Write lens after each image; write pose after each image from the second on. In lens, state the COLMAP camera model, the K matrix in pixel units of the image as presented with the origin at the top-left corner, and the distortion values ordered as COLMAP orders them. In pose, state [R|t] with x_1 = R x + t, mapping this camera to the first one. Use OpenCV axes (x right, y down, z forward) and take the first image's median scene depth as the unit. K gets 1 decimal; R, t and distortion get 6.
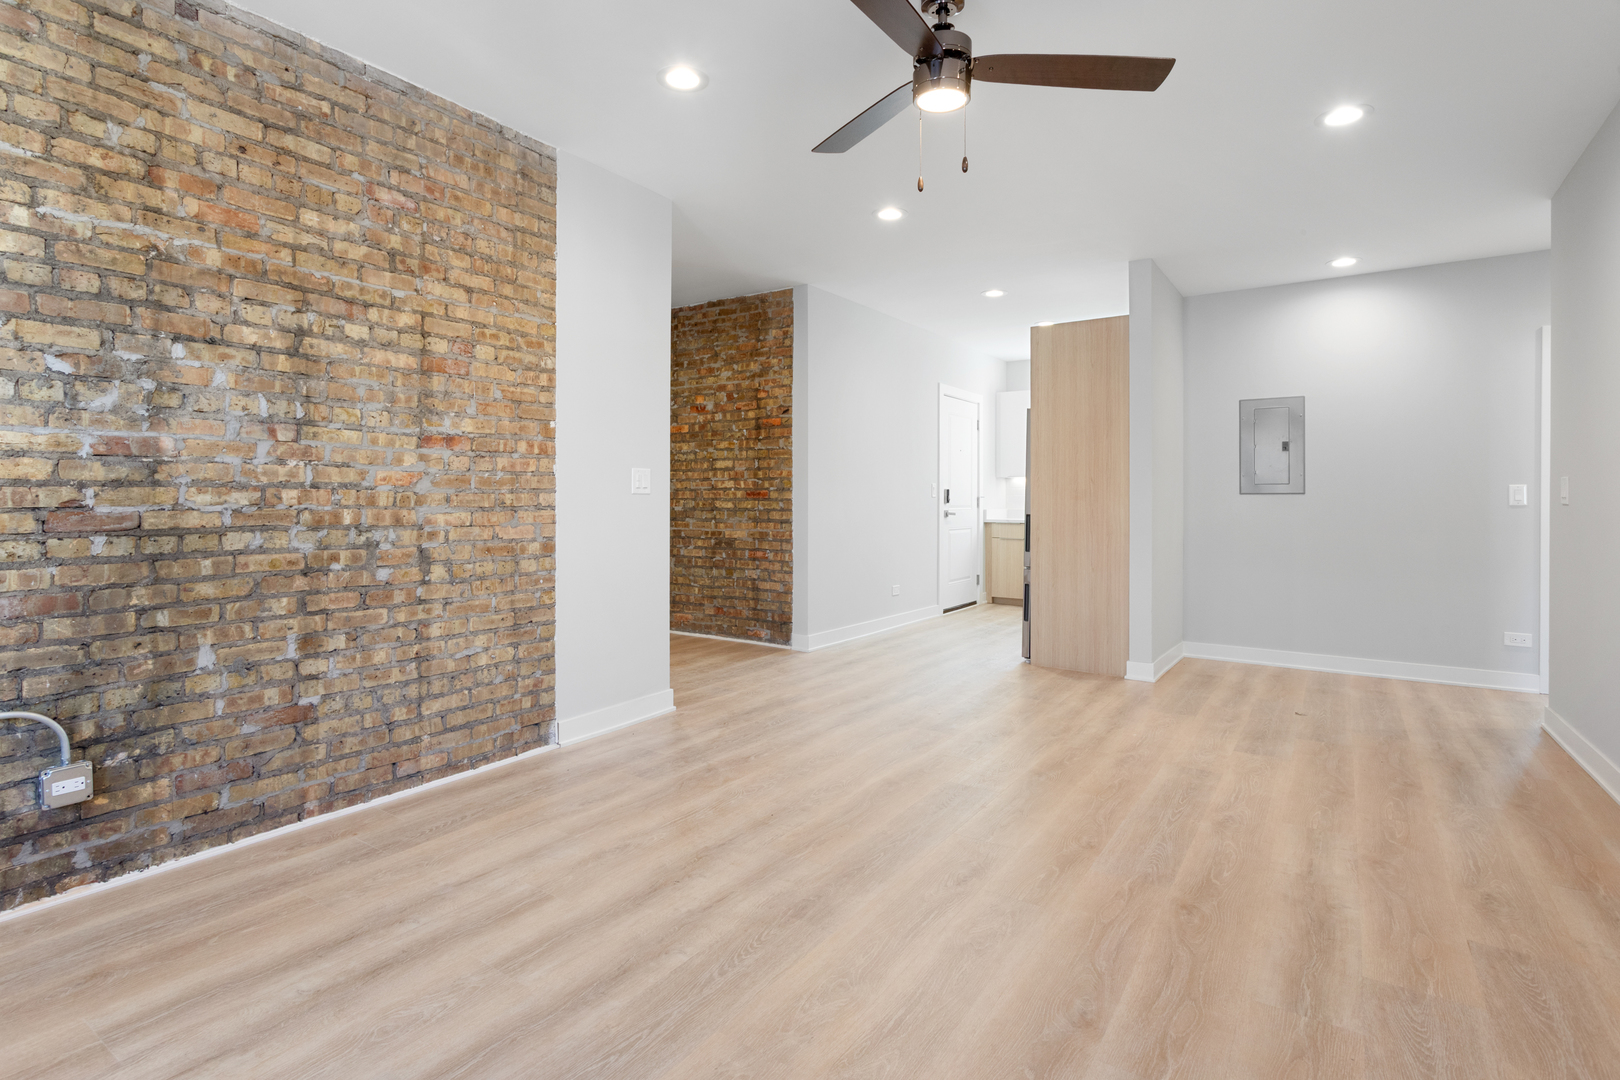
lens RADIAL K [[794.3, 0, 797.0], [0, 794.3, 498.5], [0, 0, 1]] dist [-0.001778, 0.001513]
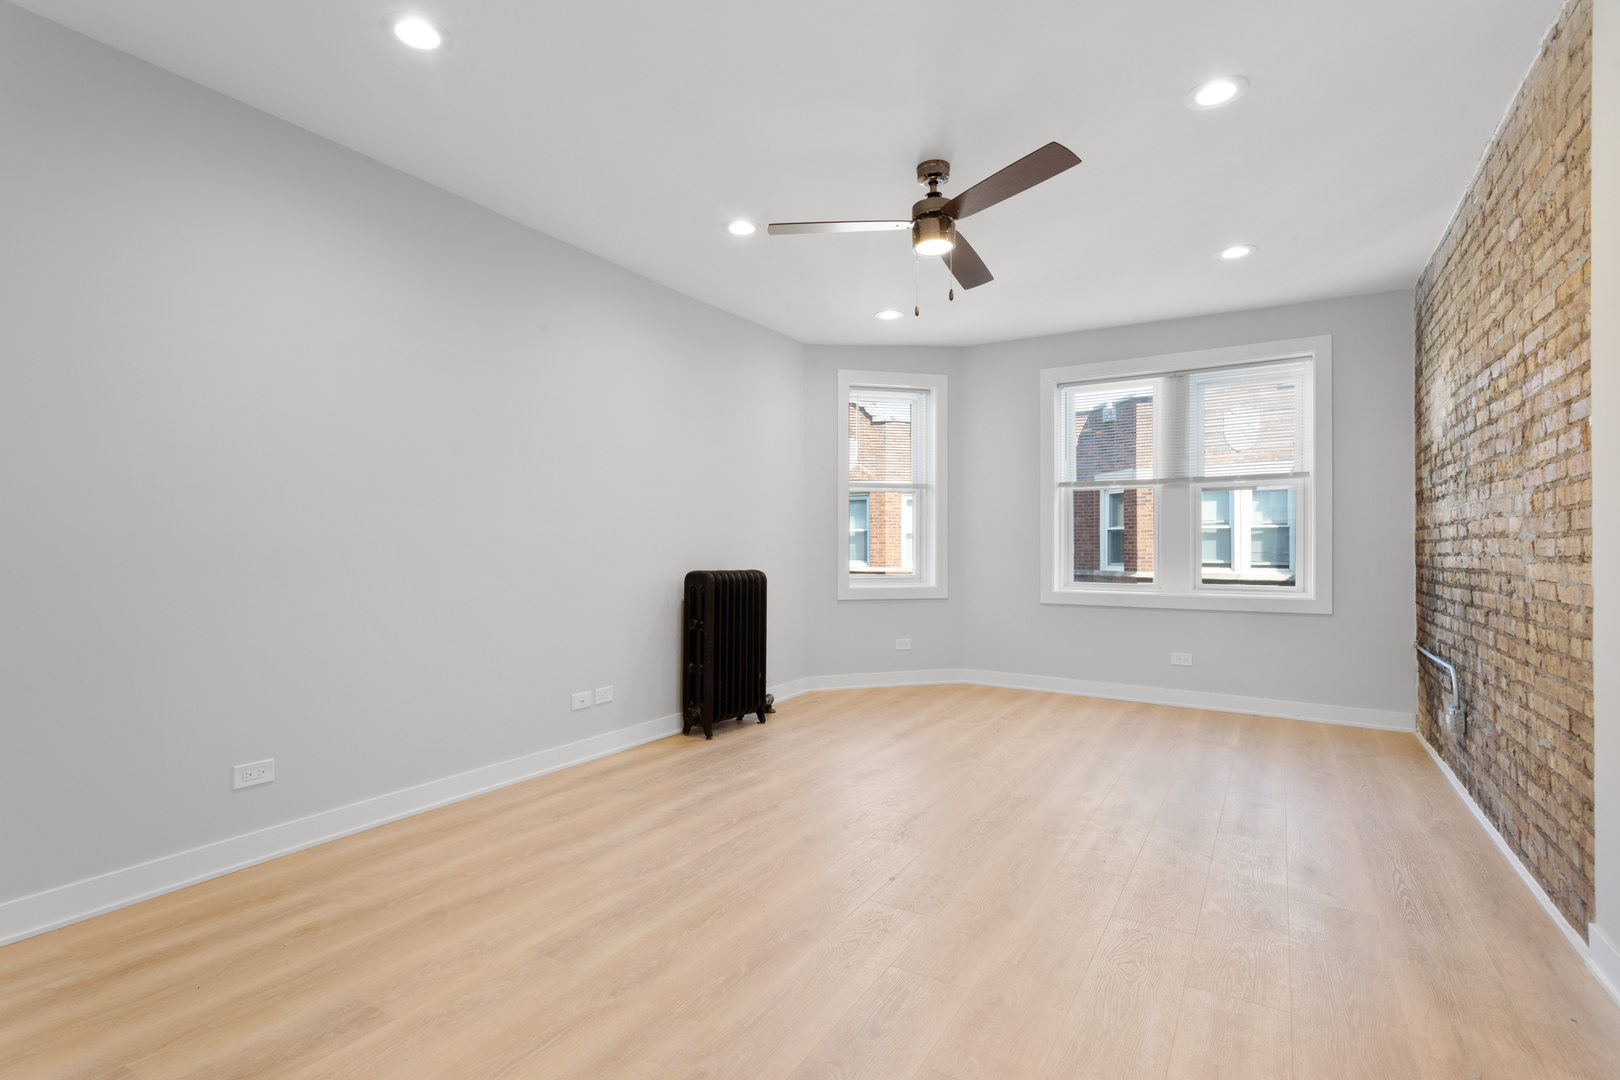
lens RADIAL K [[782.9, 0, 814.8], [0, 782.9, 536.9], [0, 0, 1]] dist [0.003083, 0.001981]
pose [[-0.998309, -0.008035, -0.057571, 0.392212], [-0.007049, 0.999826, -0.017299, 0.011794], [0.057700, -0.016864, -0.998192, 1.961908]]
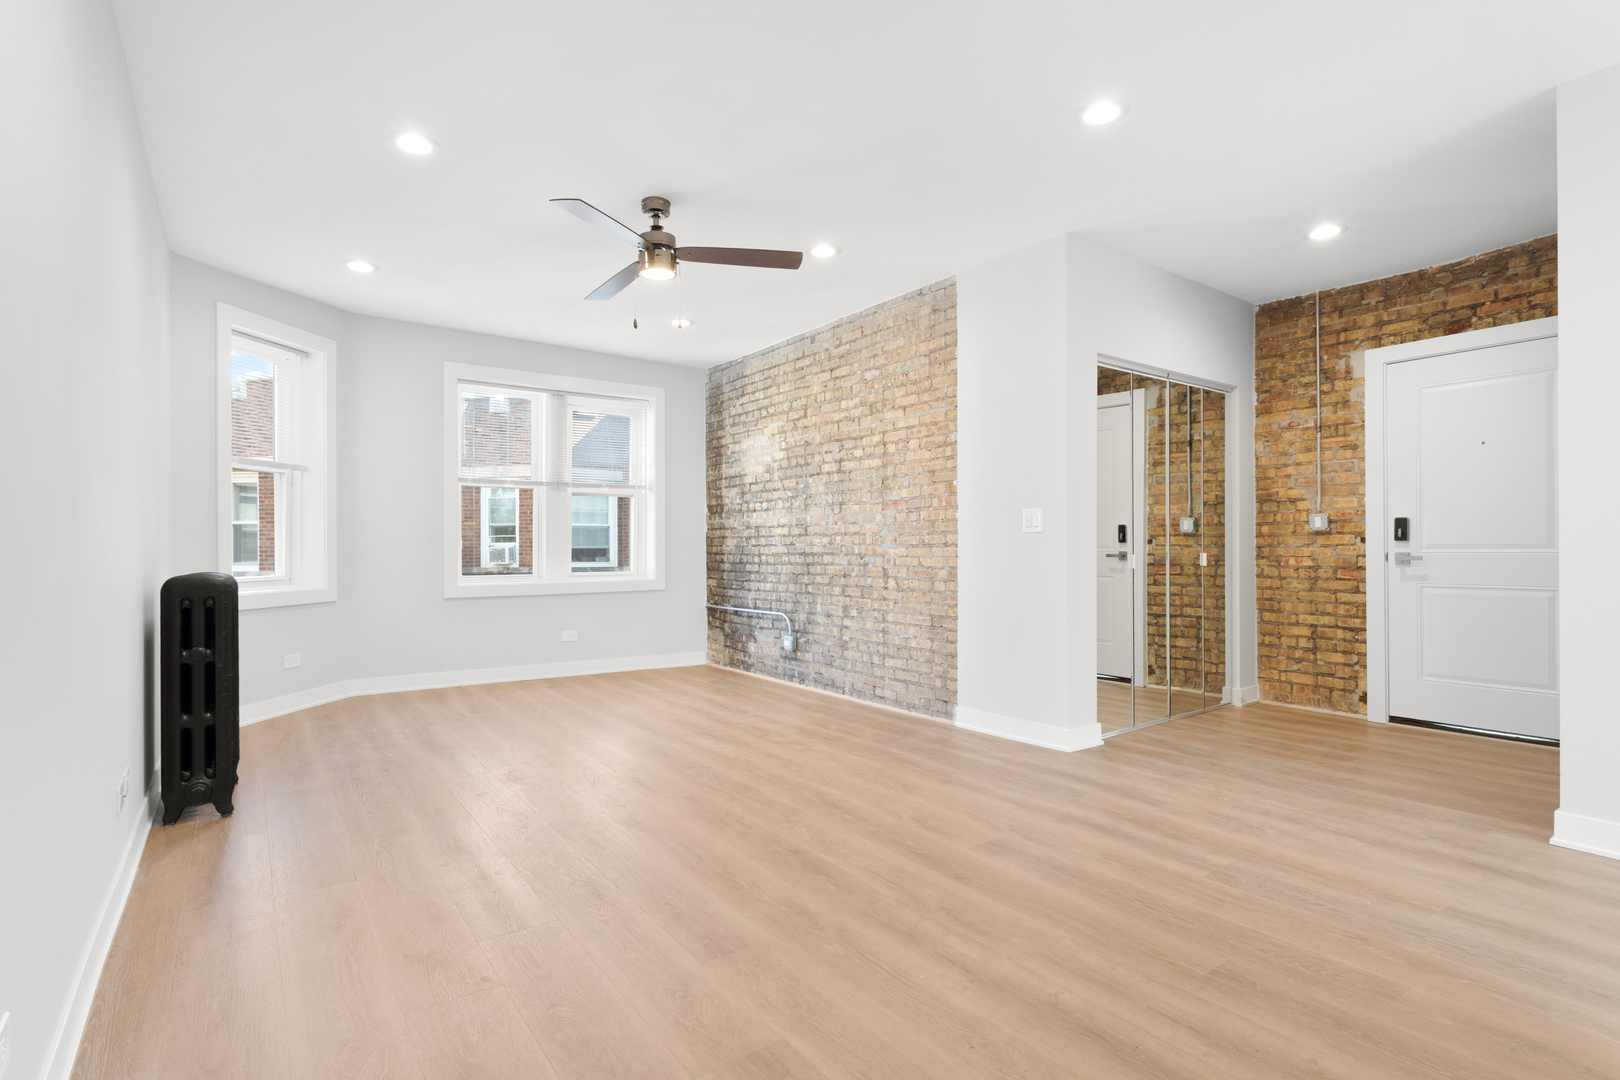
lens RADIAL K [[782.9, 0, 806.0], [0, 782.9, 545.8], [0, 0, 1]] dist [0.003083, 0.001981]
pose [[-0.324104, -0.002322, -0.946019, 1.283523], [0.004423, 0.999982, -0.003970, 0.021303], [0.946011, -0.005471, -0.324088, 1.495309]]
